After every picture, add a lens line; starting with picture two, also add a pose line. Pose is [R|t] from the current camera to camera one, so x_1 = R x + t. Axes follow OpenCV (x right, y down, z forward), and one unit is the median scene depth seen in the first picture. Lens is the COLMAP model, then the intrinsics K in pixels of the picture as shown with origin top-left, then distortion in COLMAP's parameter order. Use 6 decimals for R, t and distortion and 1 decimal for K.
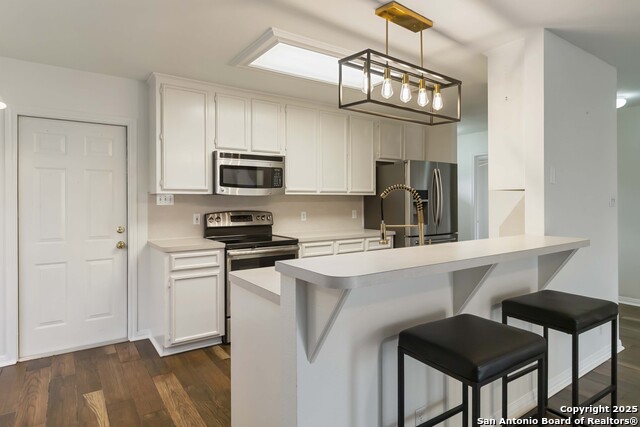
lens RADIAL K [[370.7, 0, 323.6], [0, 370.7, 201.0], [0, 0, 1]] dist [-0.001919, -0.000508]
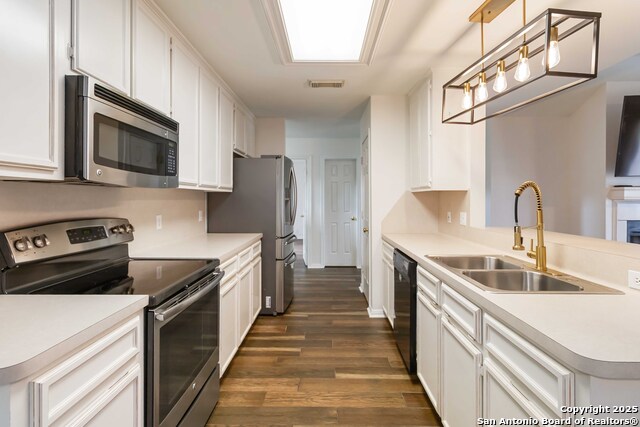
lens RADIAL K [[305.7, 0, 323.7], [0, 305.7, 199.7], [0, 0, 1]] dist [-0.000204, 0.001012]
pose [[0.579050, 0.001761, 0.815290, -0.383964], [-0.000851, 0.999998, -0.001555, 0.002369], [-0.815292, 0.000207, 0.579051, 0.544469]]
